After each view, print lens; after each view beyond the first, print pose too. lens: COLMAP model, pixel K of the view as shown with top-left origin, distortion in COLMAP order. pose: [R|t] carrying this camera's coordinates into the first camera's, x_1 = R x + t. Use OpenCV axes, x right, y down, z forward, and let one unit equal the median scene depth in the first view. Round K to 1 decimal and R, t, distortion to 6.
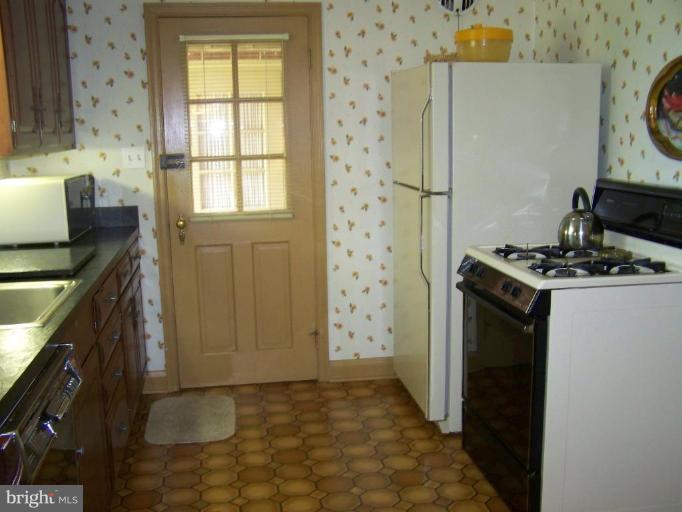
lens RADIAL K [[776.8, 0, 341.2], [0, 776.8, 282.3], [0, 0, 1]] dist [-0.186309, 0.351095]
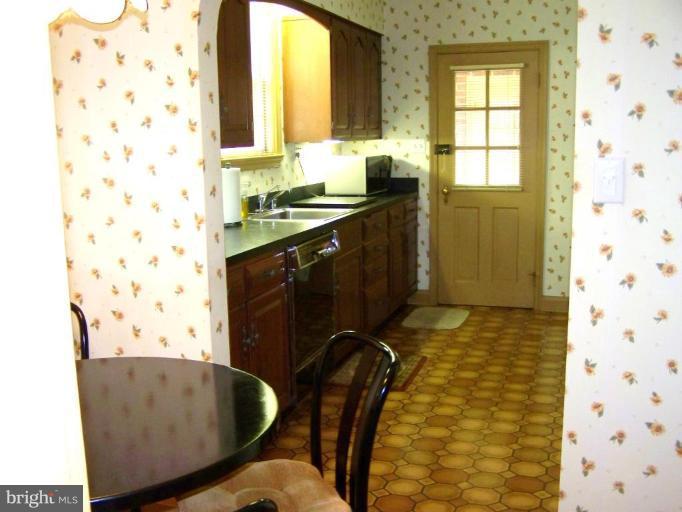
lens RADIAL K [[776.8, 0, 341.2], [0, 776.8, 282.3], [0, 0, 1]] dist [-0.186309, 0.351095]
pose [[0.892430, 0.089623, -0.442195, 0.293368], [-0.087063, 0.995860, 0.026130, 0.079503], [0.442706, 0.015180, 0.896538, -0.434126]]
